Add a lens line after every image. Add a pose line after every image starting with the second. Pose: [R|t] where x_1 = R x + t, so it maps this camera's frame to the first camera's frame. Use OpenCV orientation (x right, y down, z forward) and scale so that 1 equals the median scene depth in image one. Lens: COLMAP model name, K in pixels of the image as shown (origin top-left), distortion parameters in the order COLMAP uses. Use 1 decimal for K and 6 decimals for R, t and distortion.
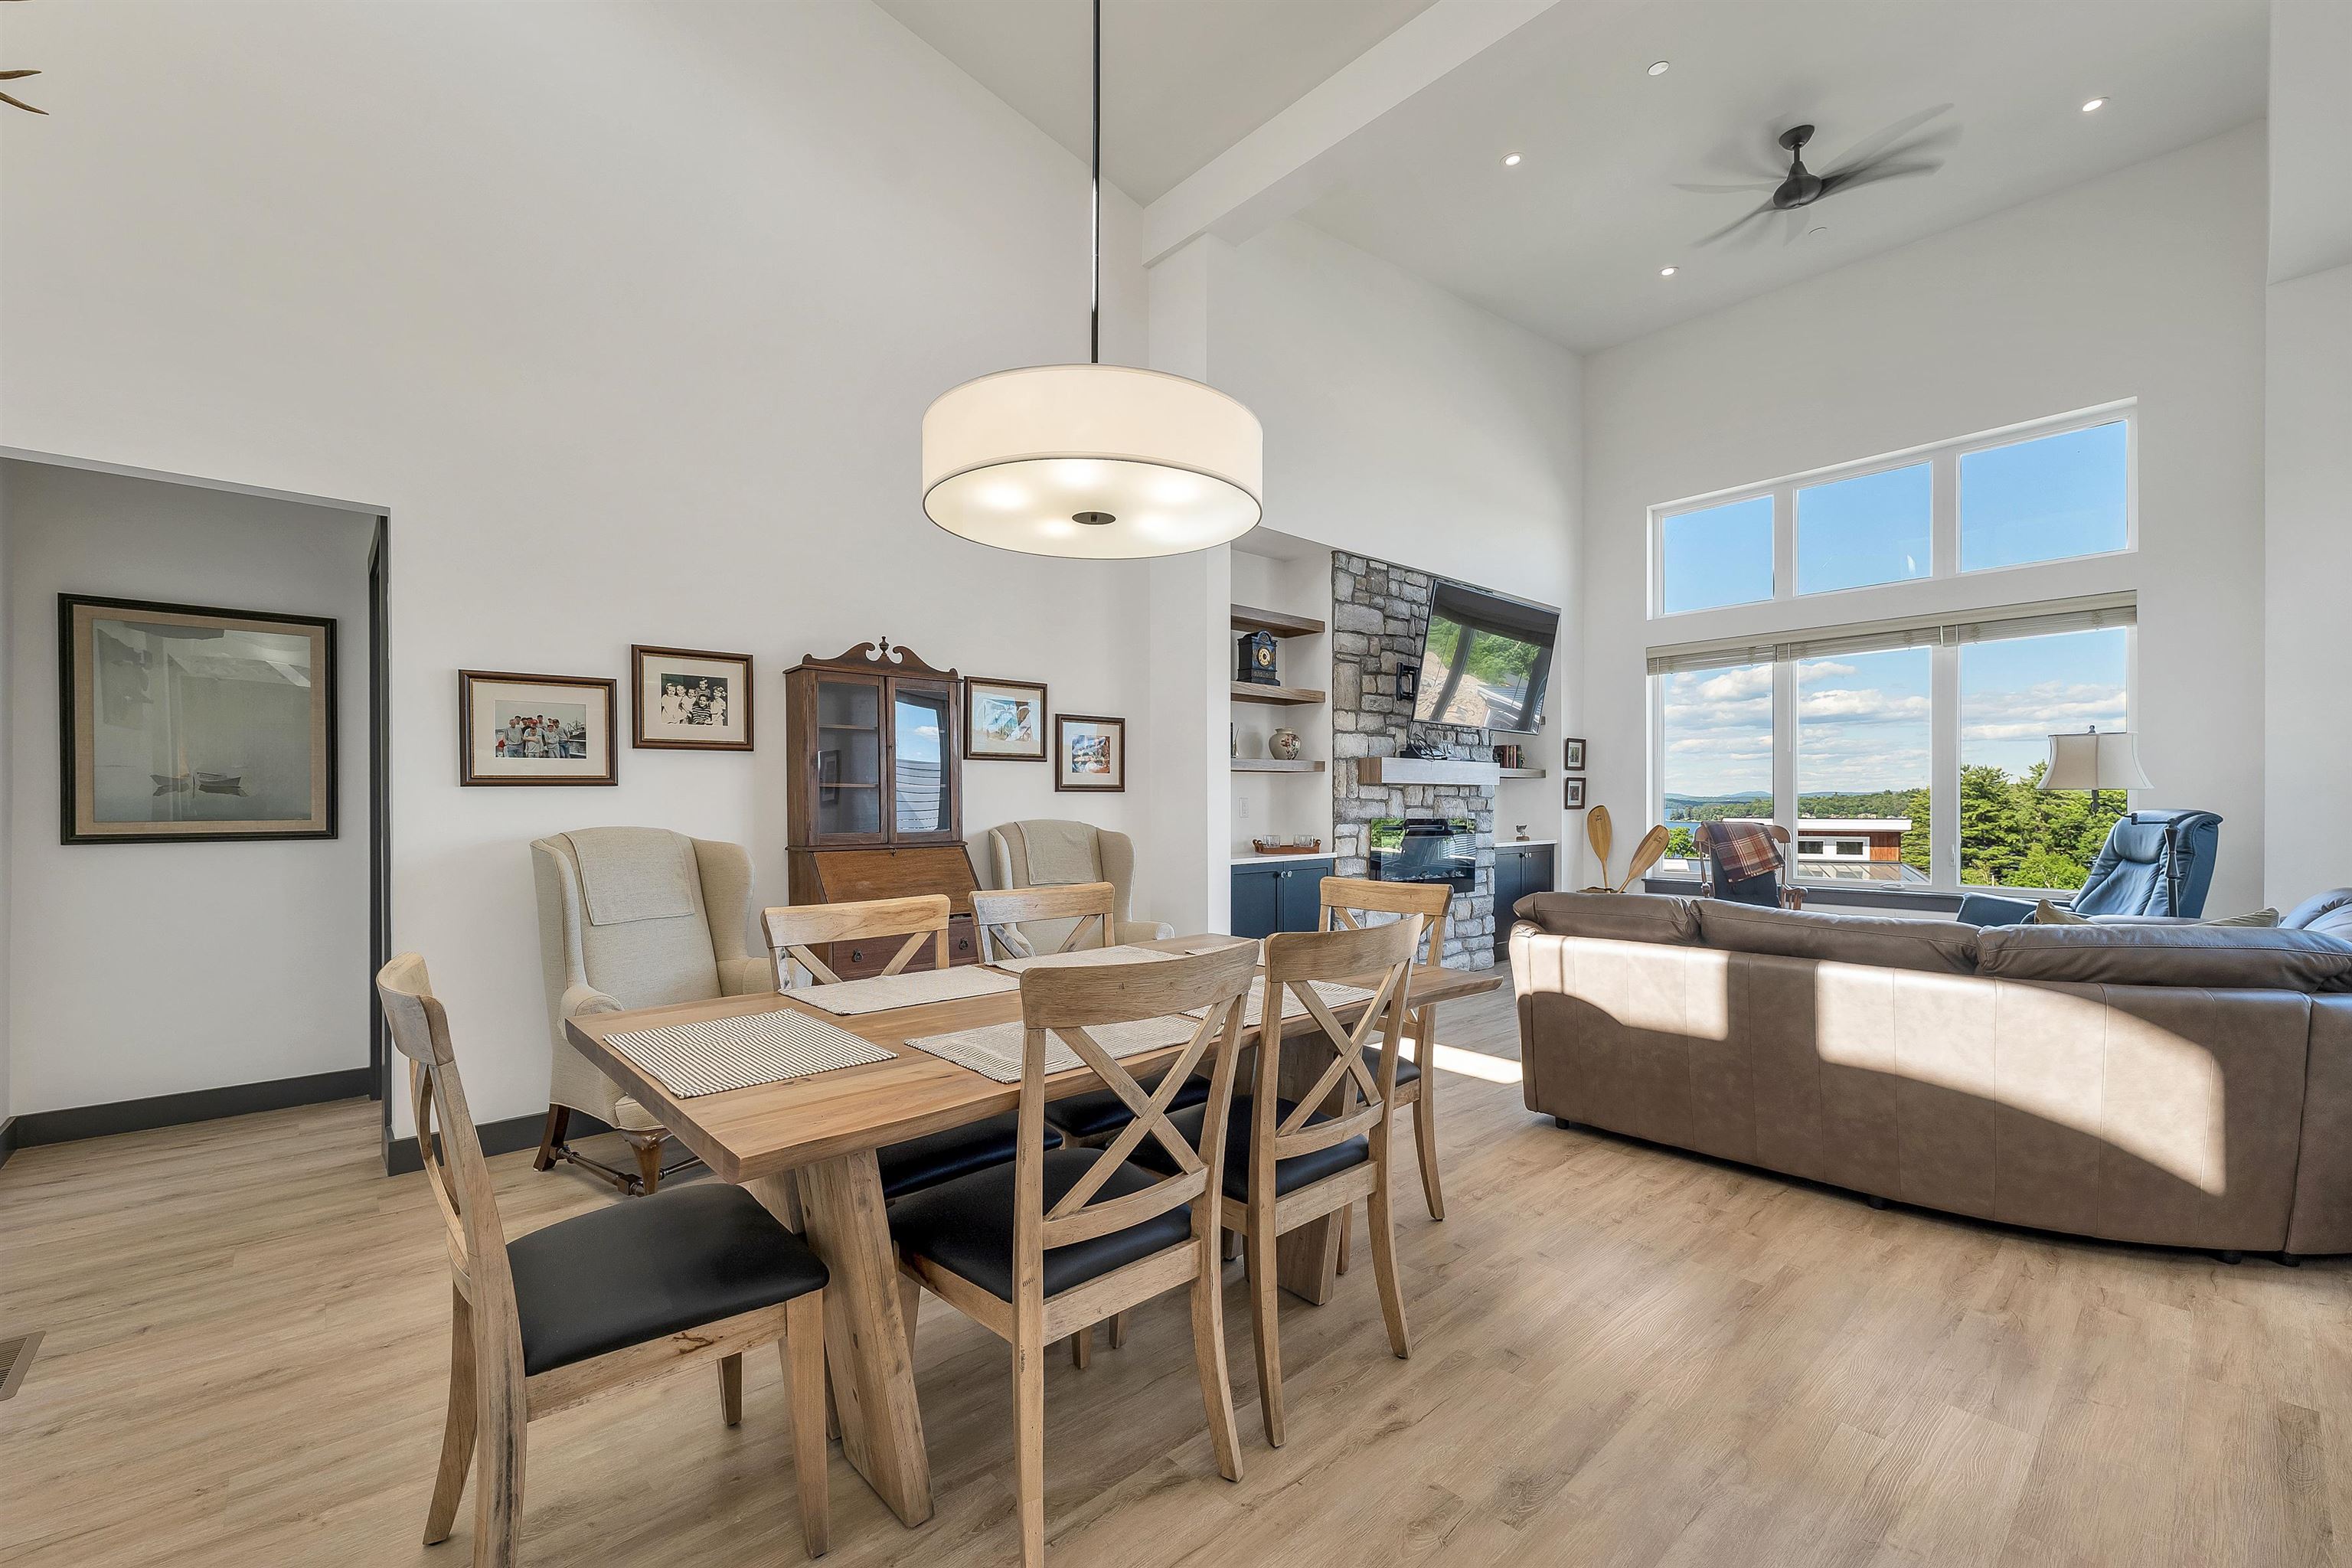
lens RADIAL K [[970.0, 0, 1179.7], [0, 970.0, 799.2], [0, 0, 1]] dist [0.000944, -0.001736]
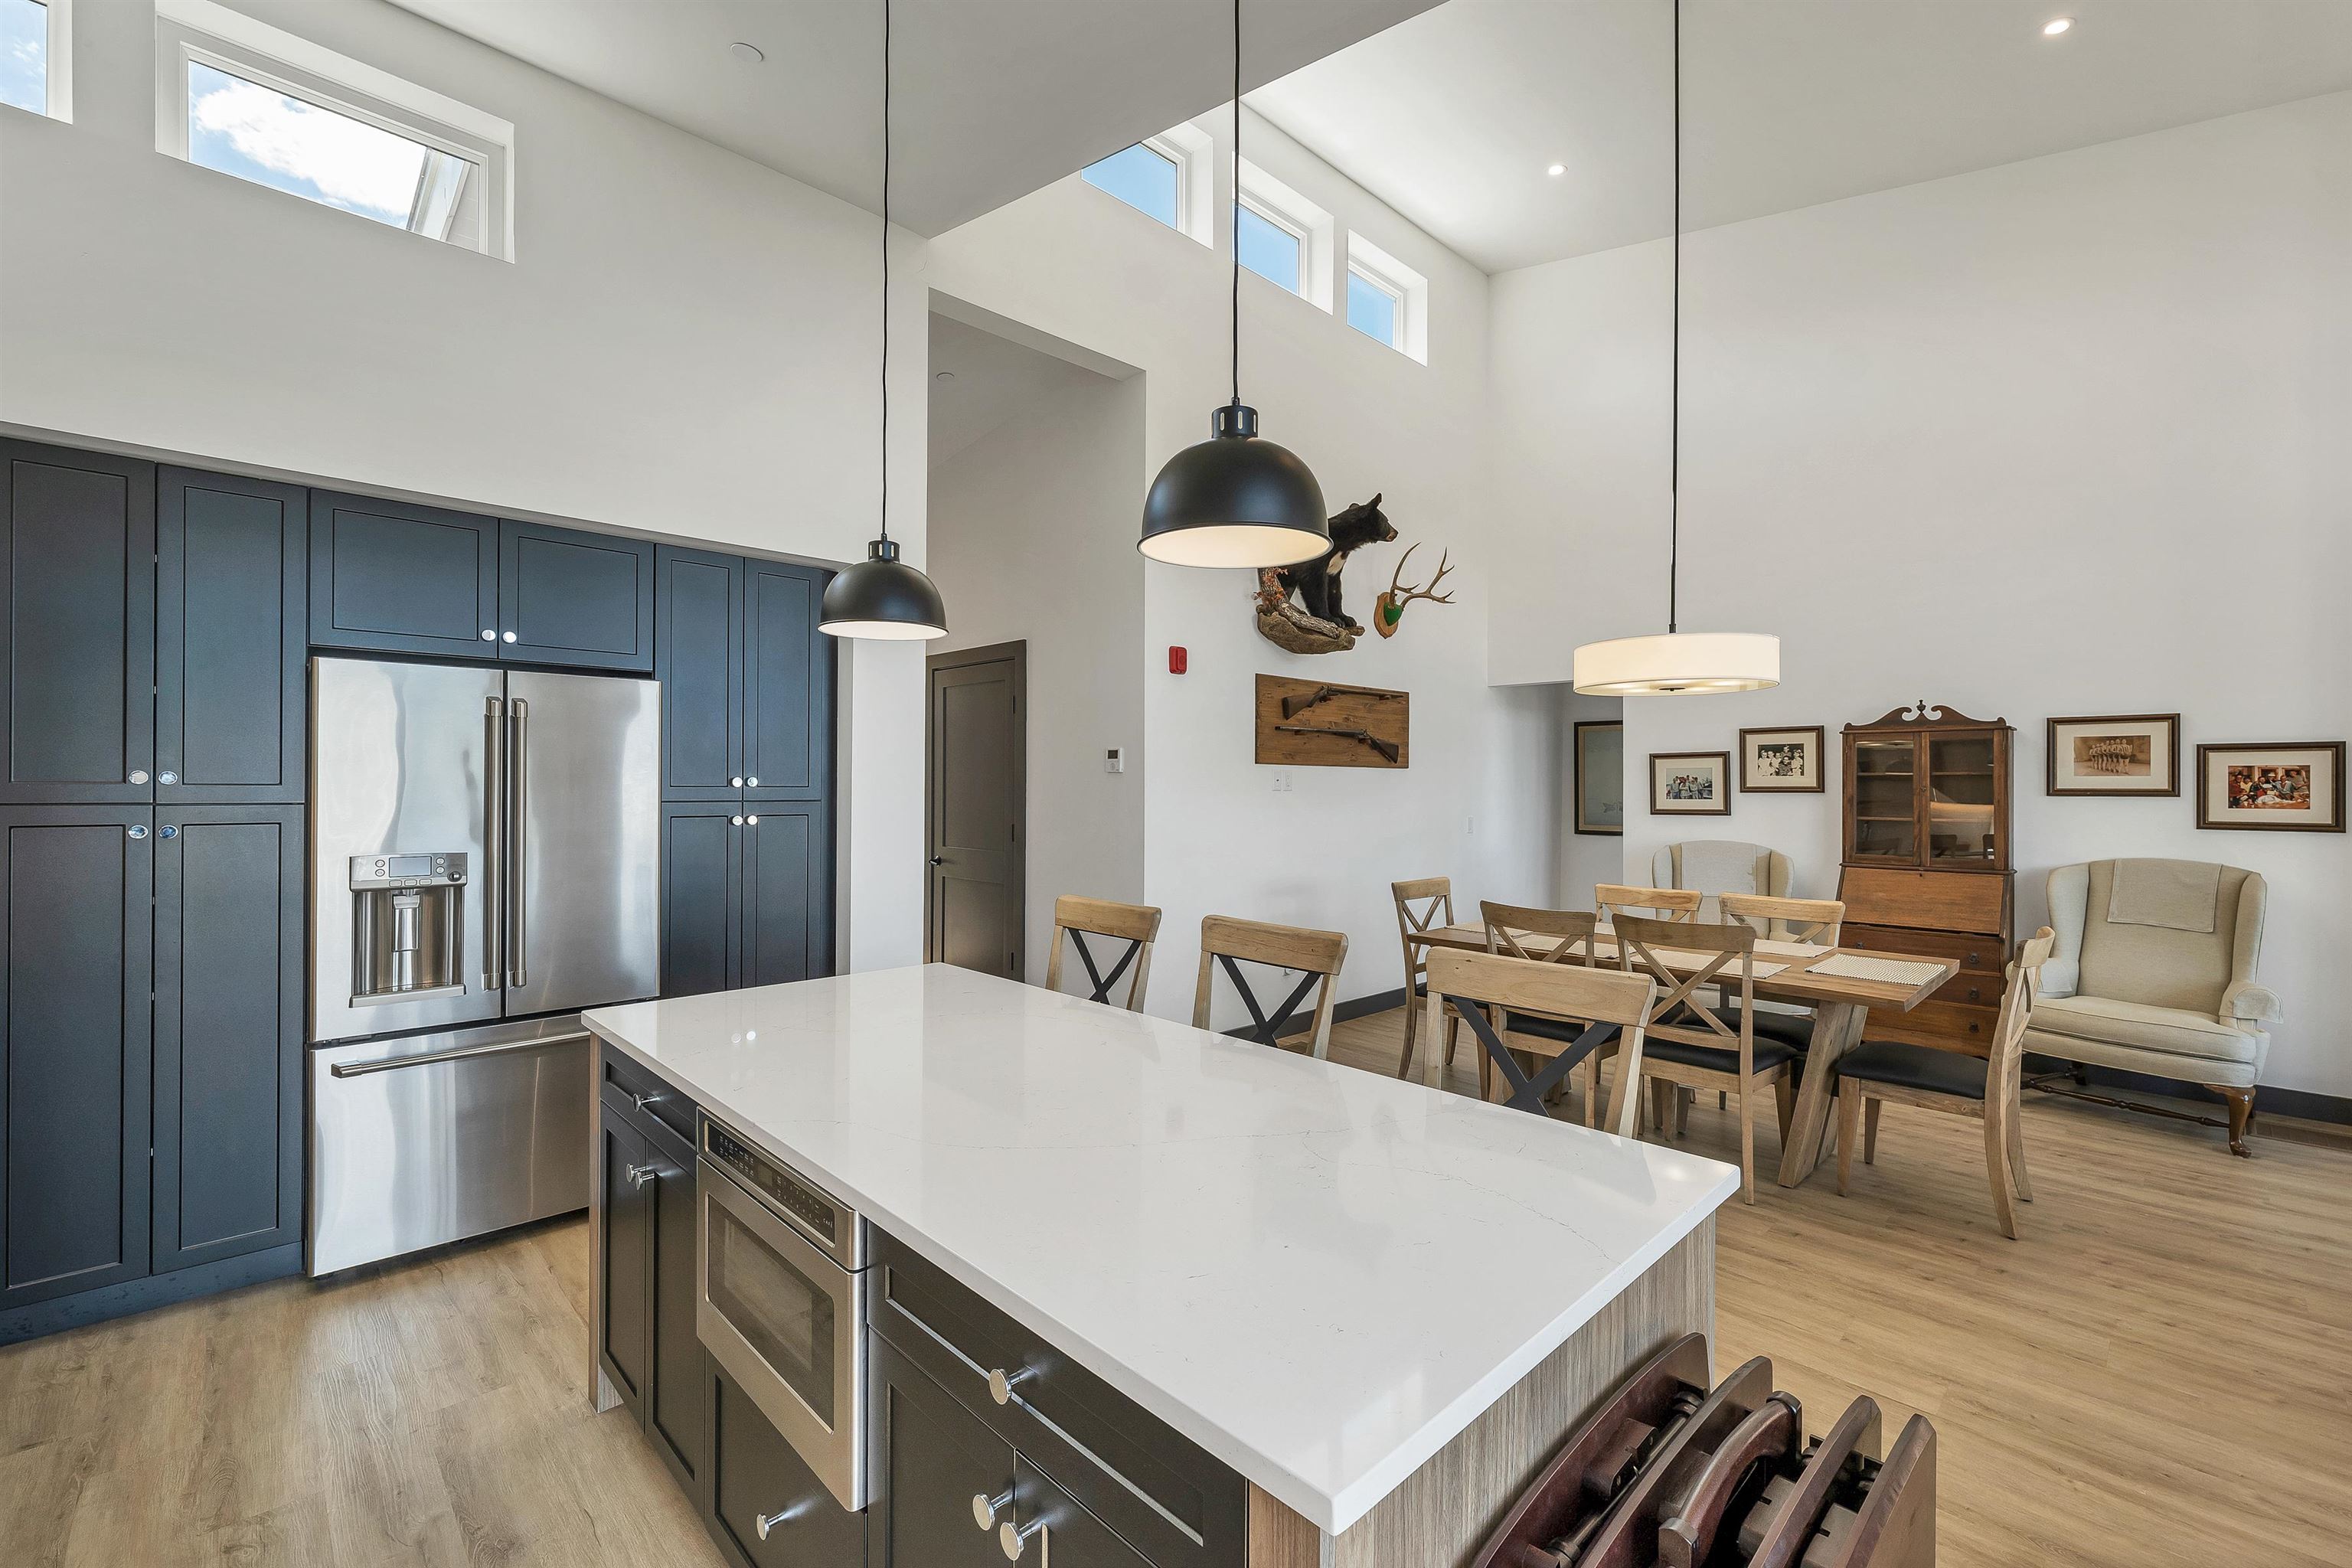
lens RADIAL K [[970.0, 0, 1162.8], [0, 970.0, 778.5], [0, 0, 1]] dist [0.000944, -0.001736]
pose [[0.016347, -0.003791, -0.999859, 0.772618], [-0.002824, 0.999989, -0.003838, -0.049238], [0.999862, 0.002886, 0.016336, 0.002532]]
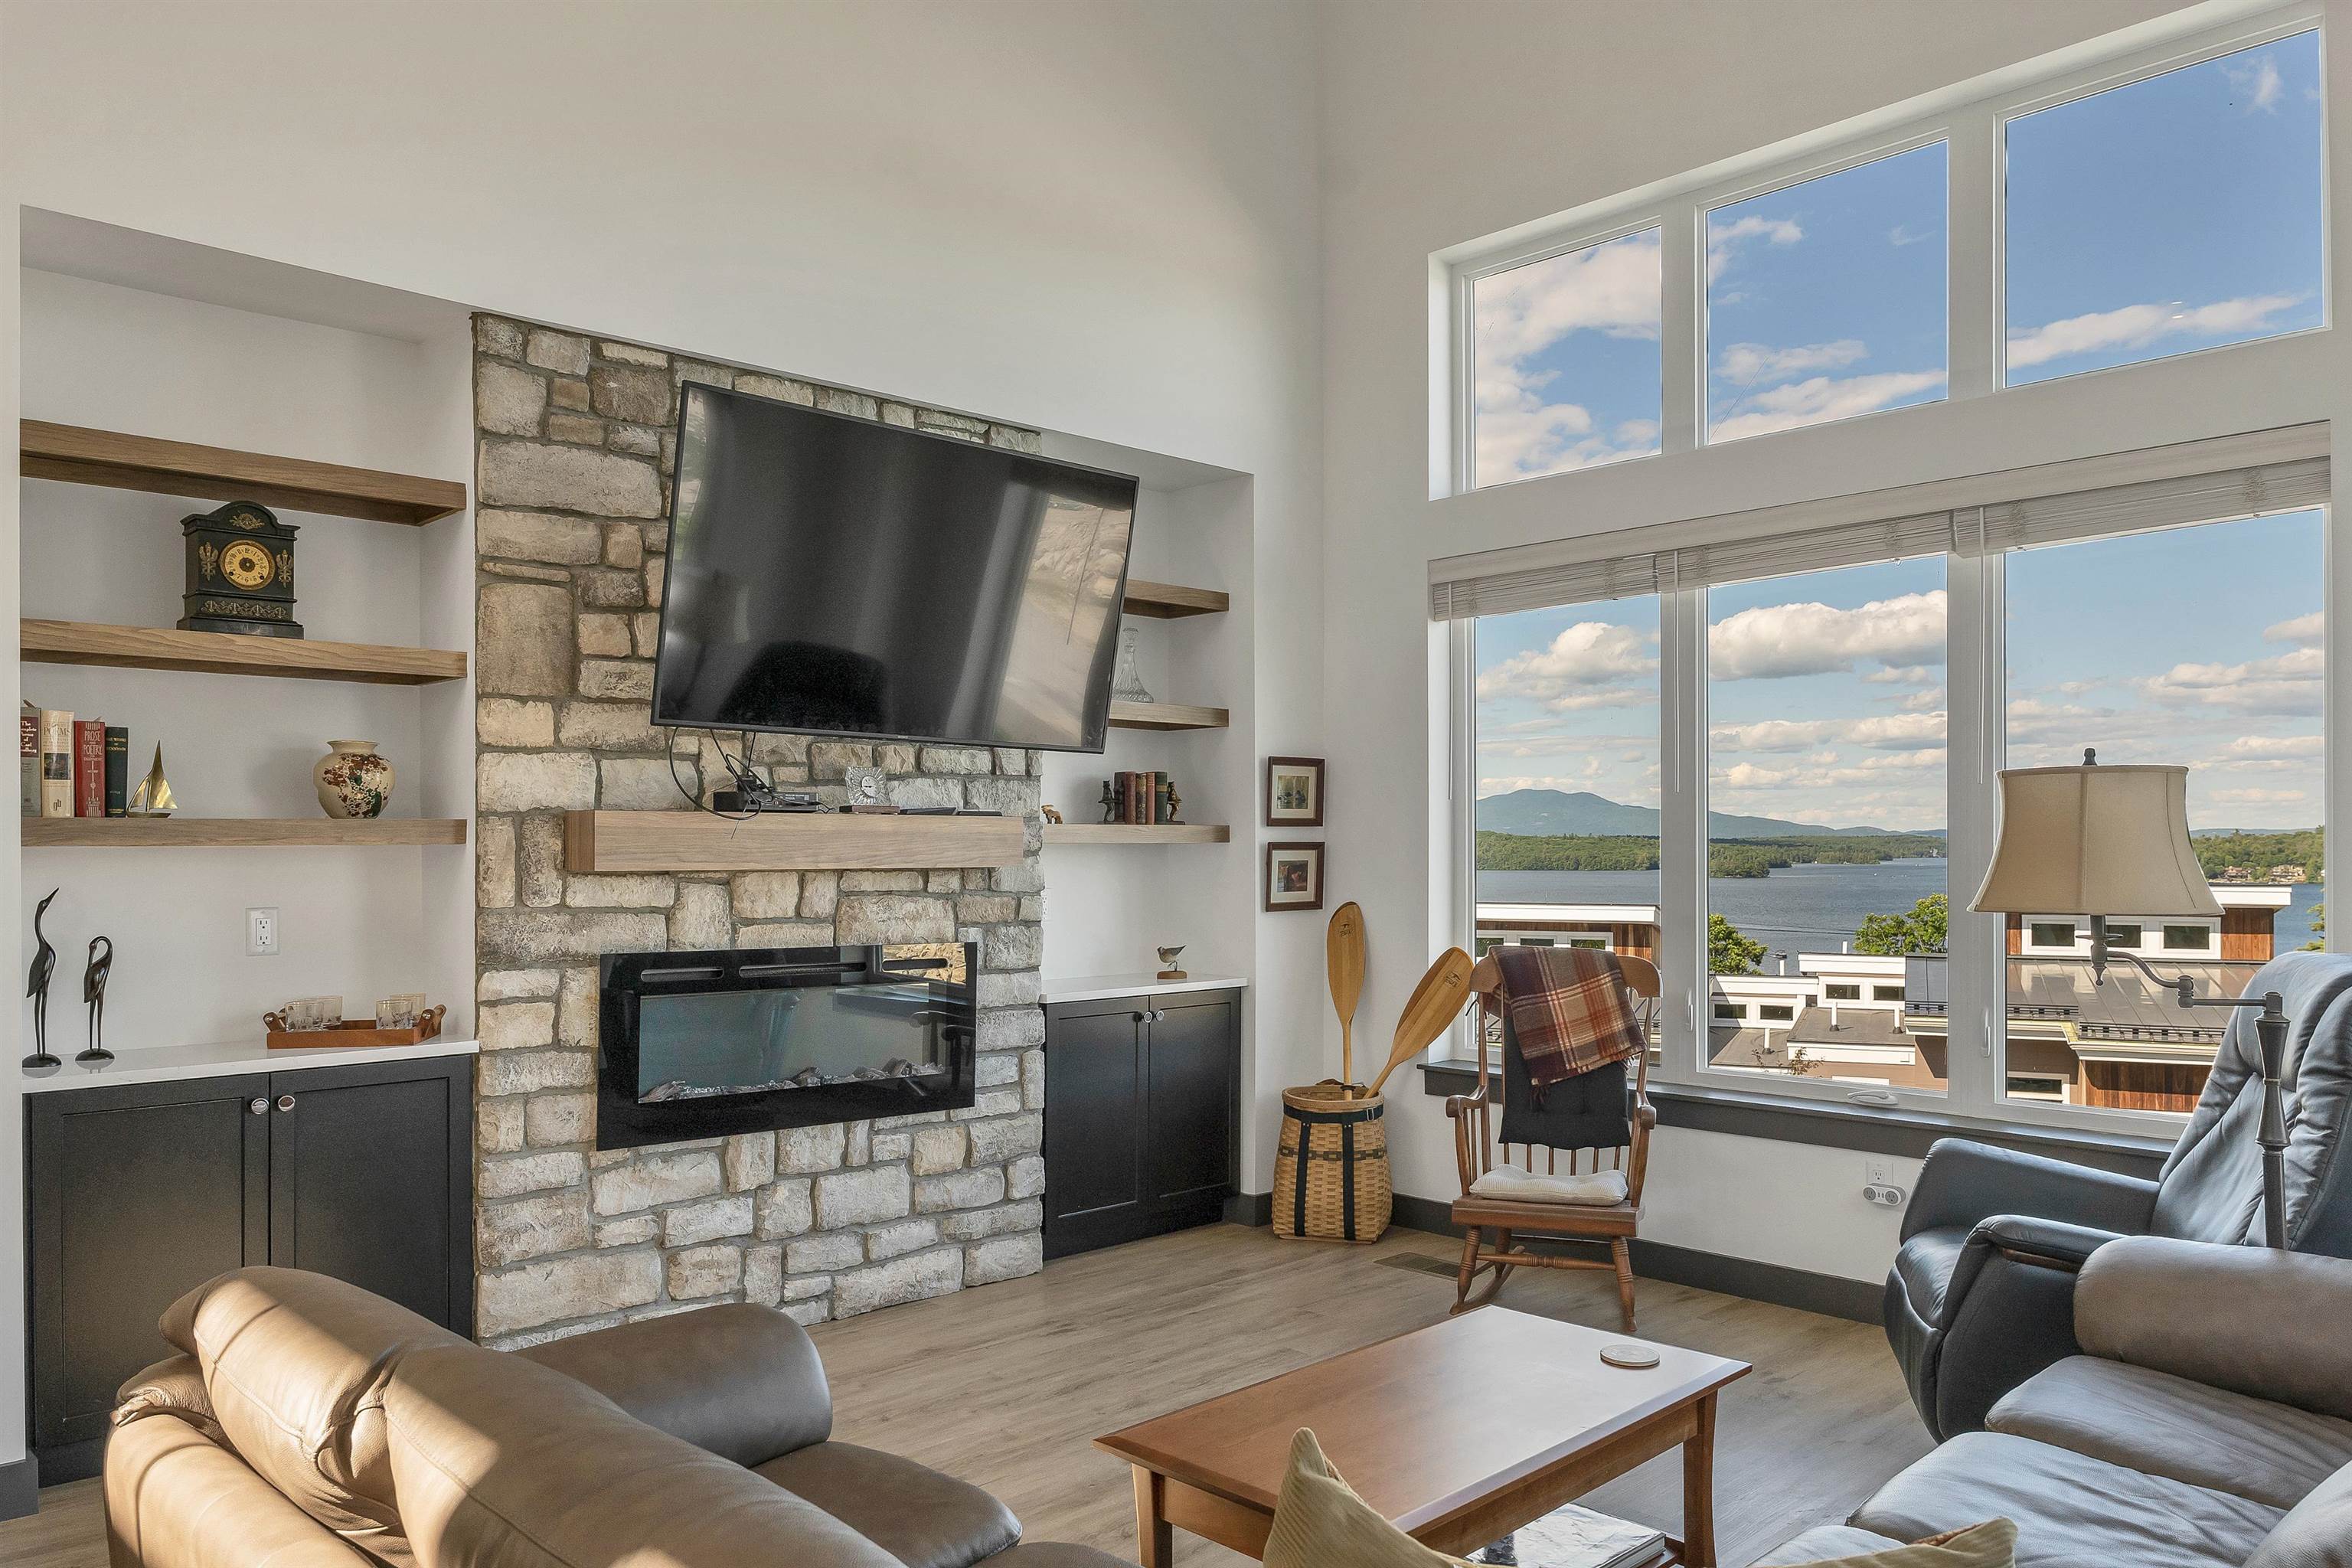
lens RADIAL K [[1670.5, 0, 1186.0], [0, 1670.5, 838.3], [0, 0, 1]] dist [-0.003375, 0.003354]
pose [[0.999410, 0.000978, 0.034327, 0.516232], [-0.000916, 0.999998, -0.001823, -0.035604], [-0.034329, 0.001791, 0.999409, 0.324489]]
